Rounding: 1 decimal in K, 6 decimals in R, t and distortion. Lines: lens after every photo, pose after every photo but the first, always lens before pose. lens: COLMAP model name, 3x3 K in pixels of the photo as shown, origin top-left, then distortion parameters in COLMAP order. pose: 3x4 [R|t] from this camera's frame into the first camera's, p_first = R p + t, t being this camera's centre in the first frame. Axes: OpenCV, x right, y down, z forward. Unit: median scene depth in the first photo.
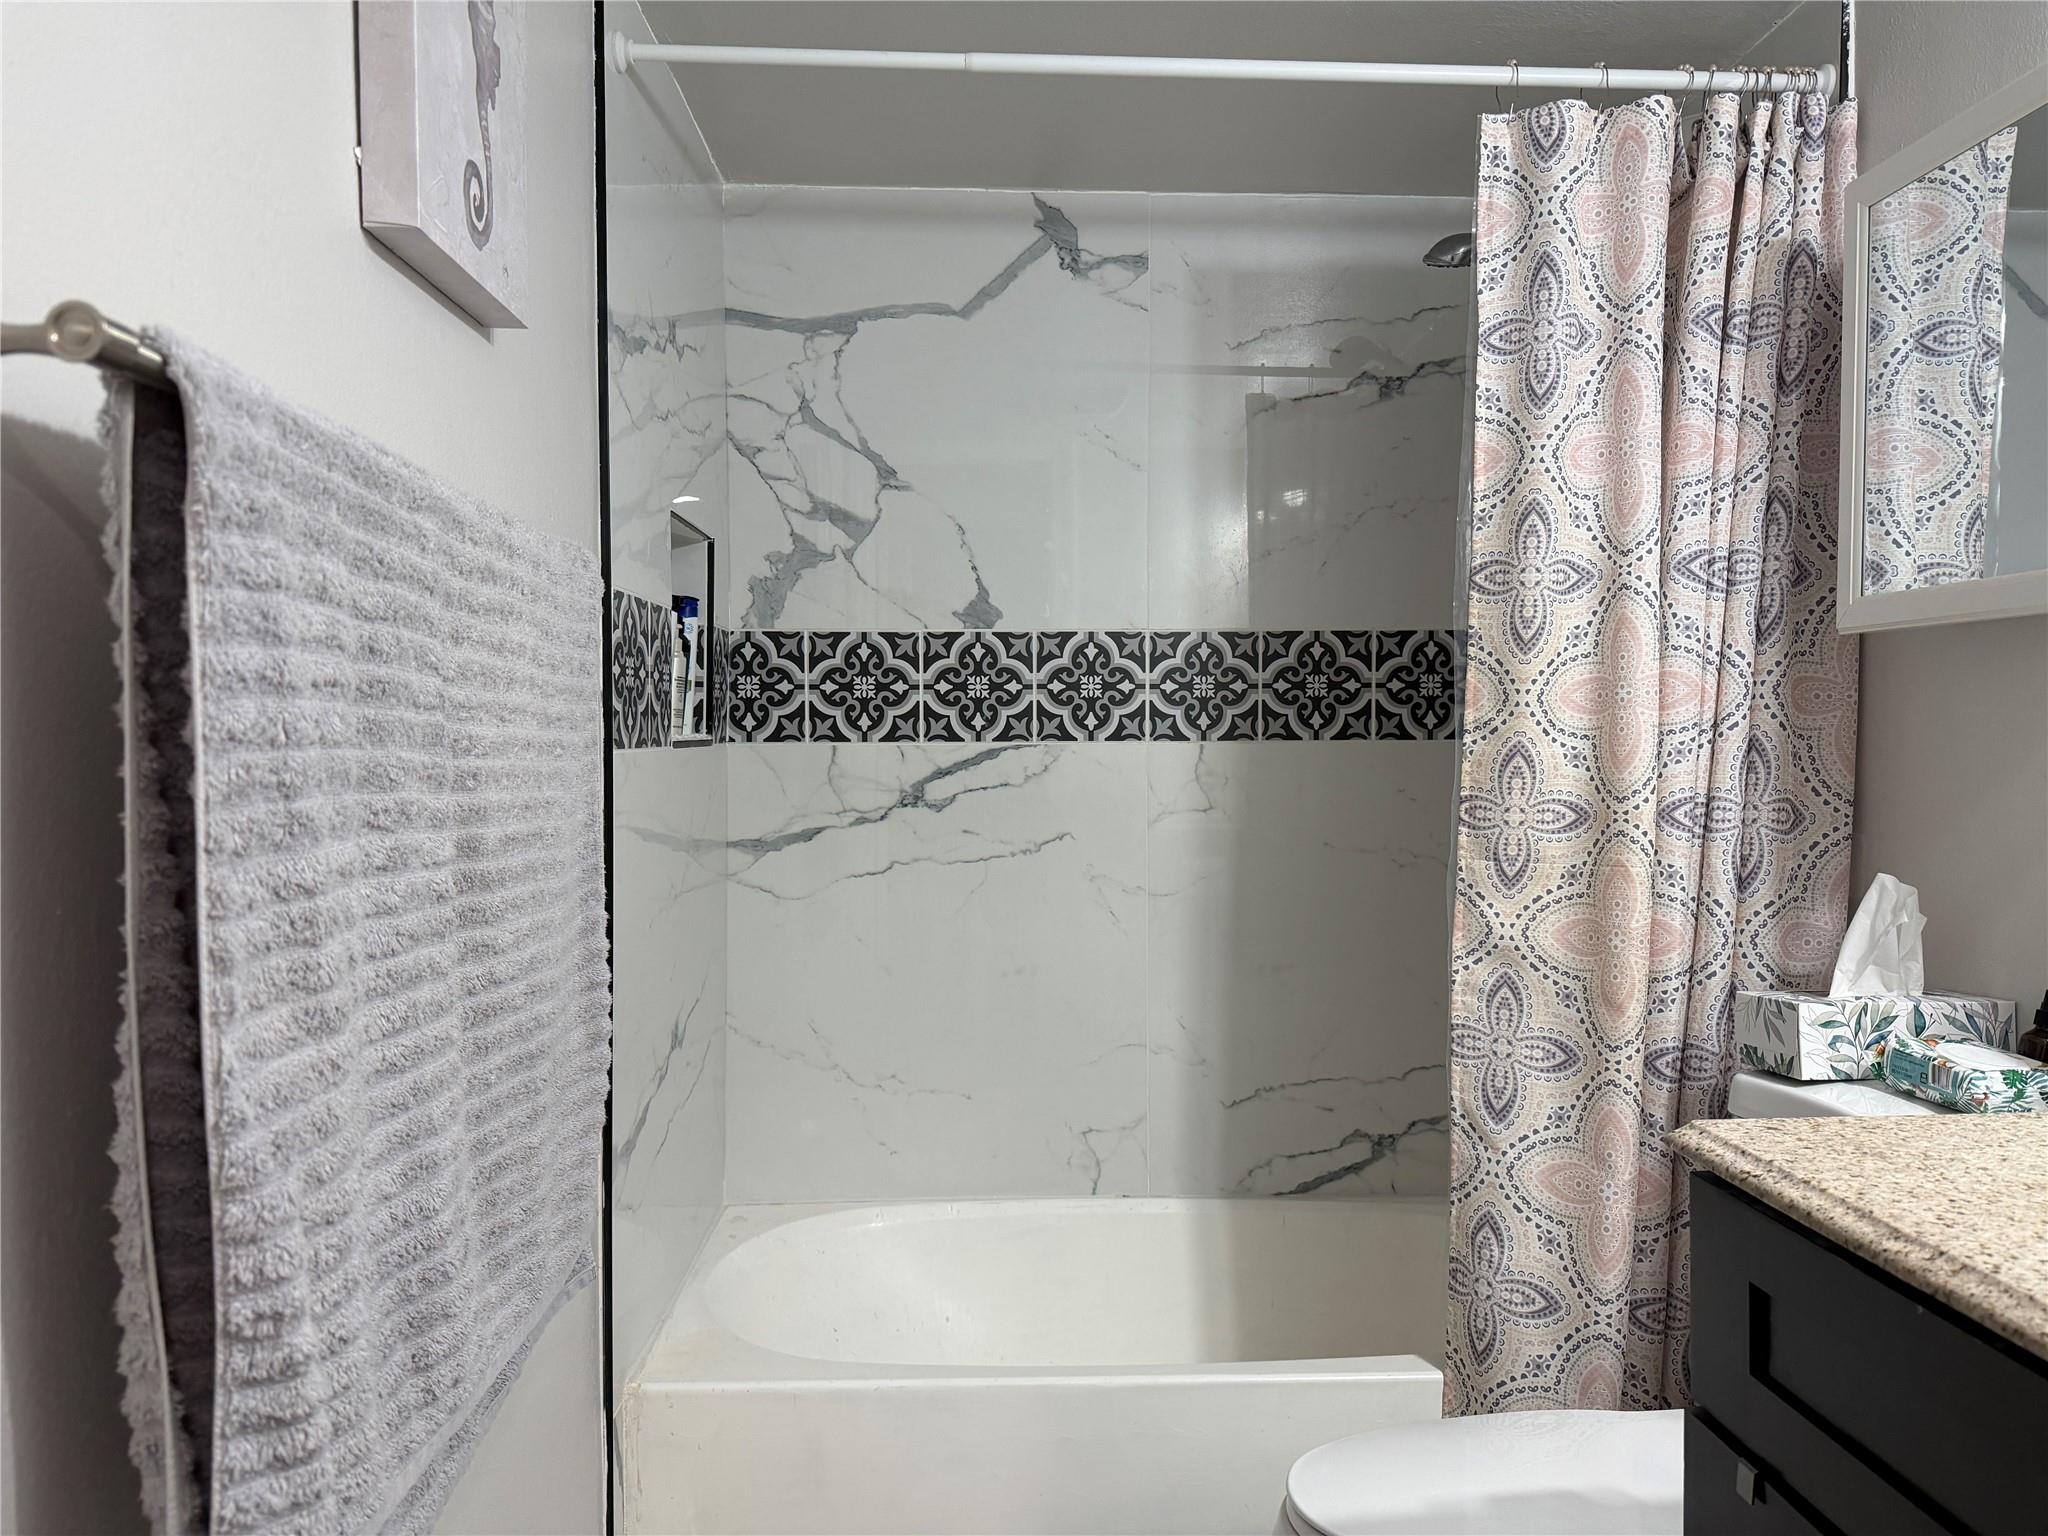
lens RADIAL K [[1482.4, 0, 1031.0], [0, 1482.4, 763.7], [0, 0, 1]] dist [0.002209, 0.002056]
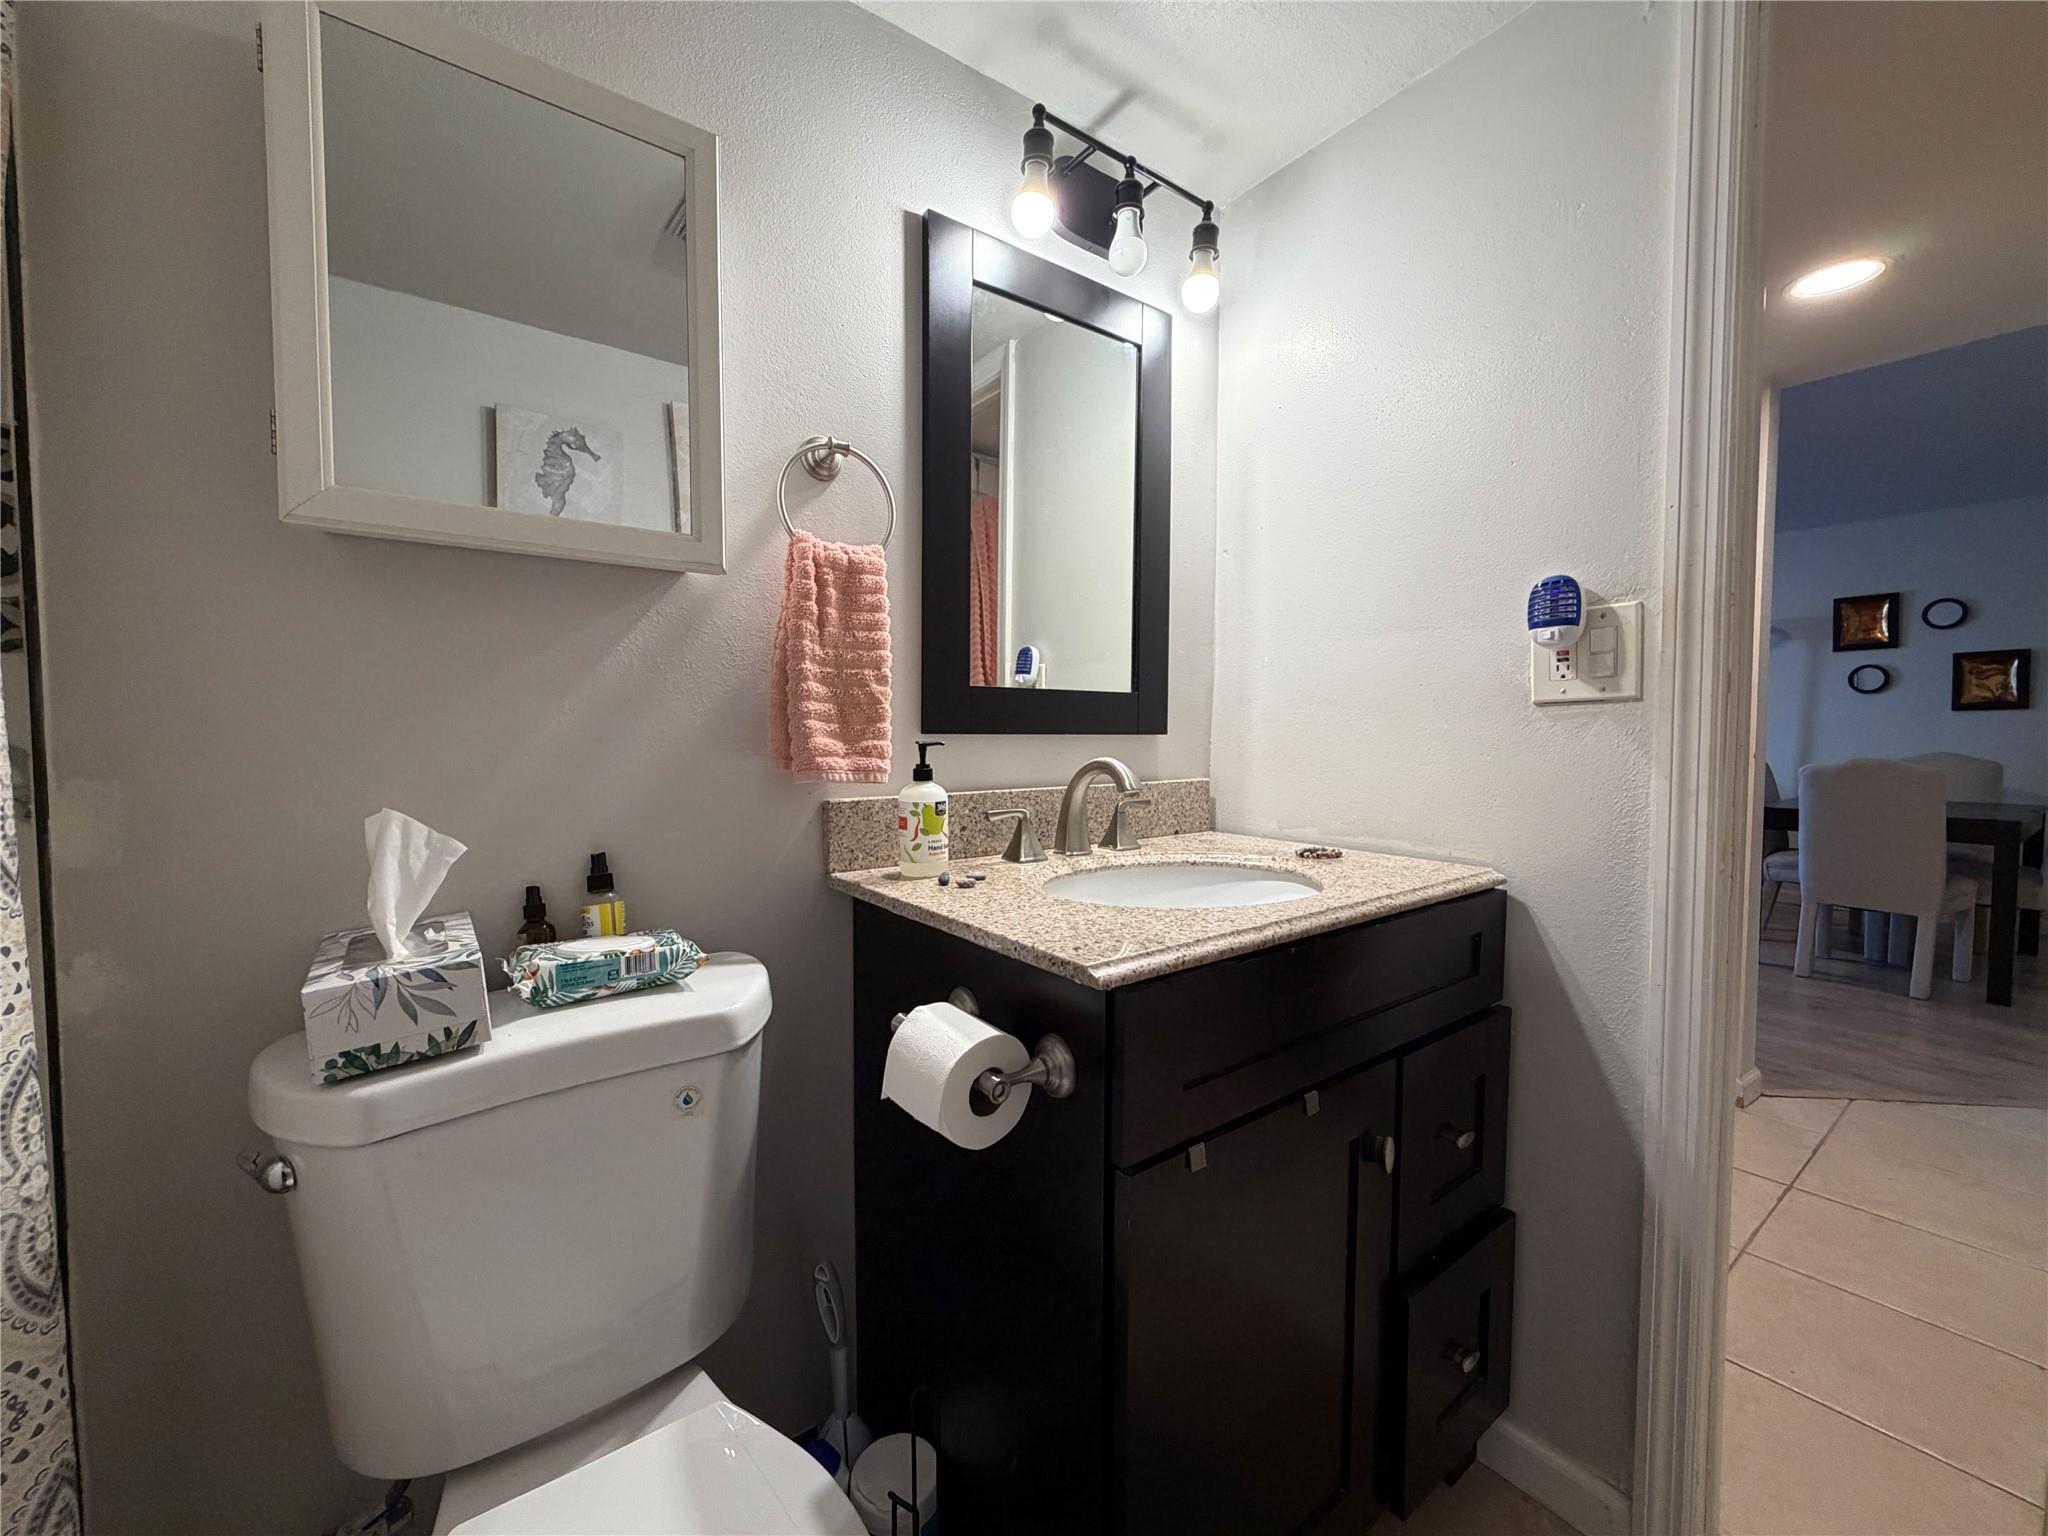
lens RADIAL K [[828.9, 0, 1018.3], [0, 828.9, 764.8], [0, 0, 1]] dist [0.001375, -0.000263]
pose [[-0.572989, -0.050793, 0.817988, -0.118731], [0.005912, 0.997796, 0.066099, 0.040044], [-0.819542, 0.042710, -0.571425, 2.168006]]
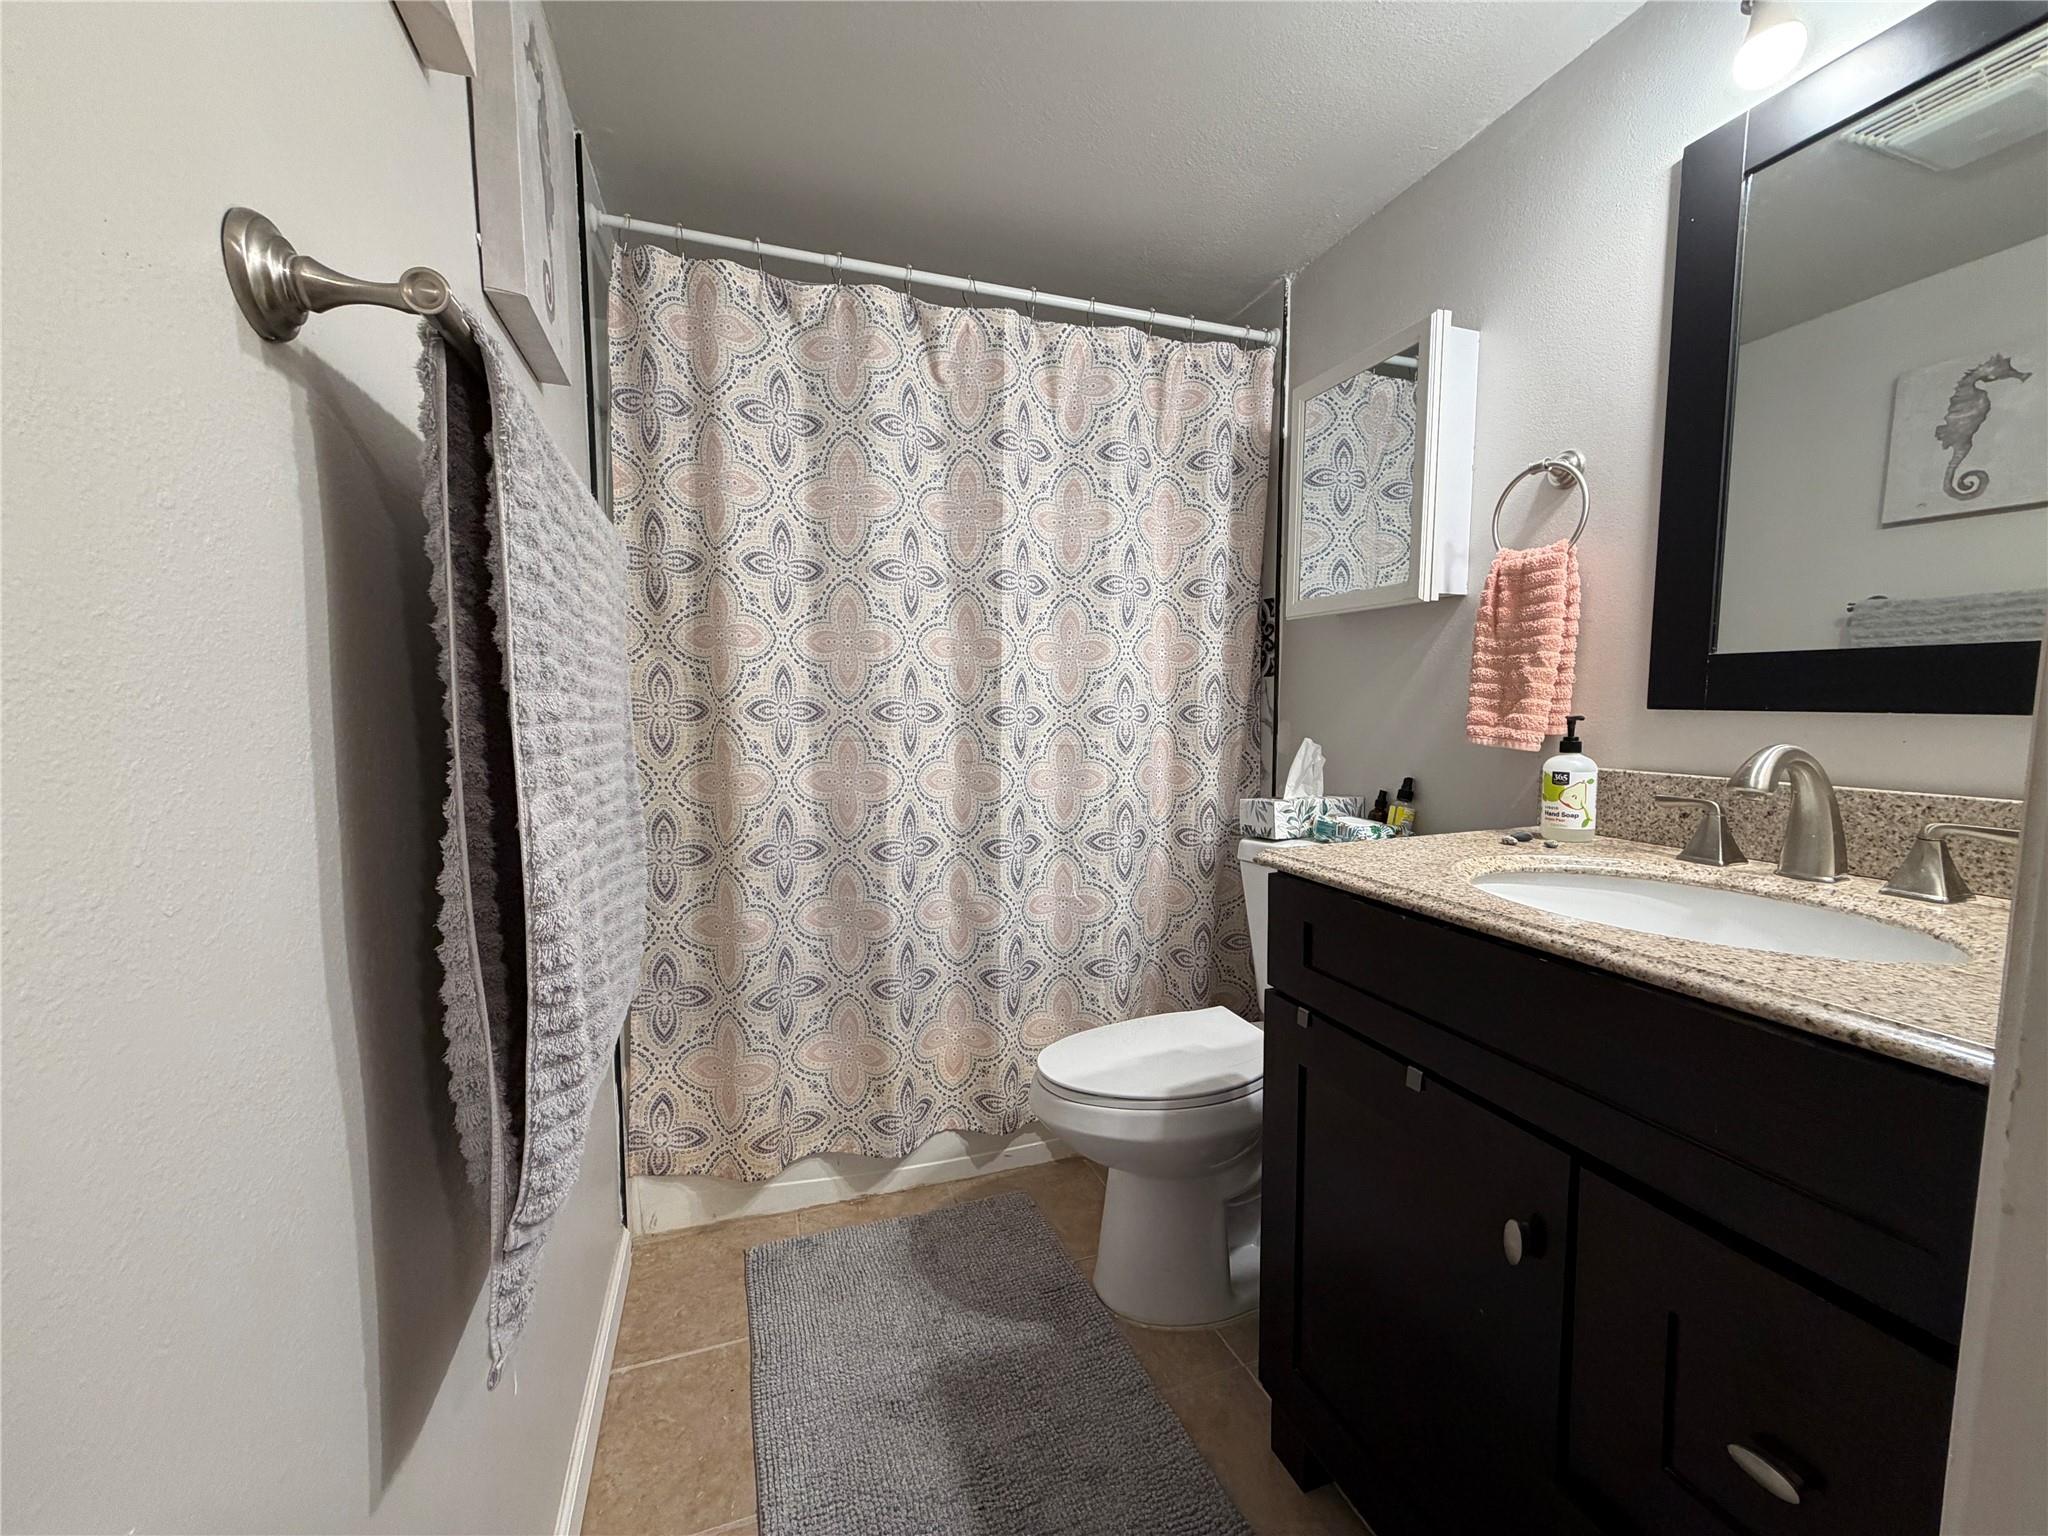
lens RADIAL K [[828.9, 0, 1018.3], [0, 828.9, 764.8], [0, 0, 1]] dist [0.001375, -0.000263]
pose [[0.956884, -0.024358, 0.289447, -0.298734], [0.008133, 0.998334, 0.057127, 0.095493], [-0.290356, -0.052310, 0.955488, 0.061407]]
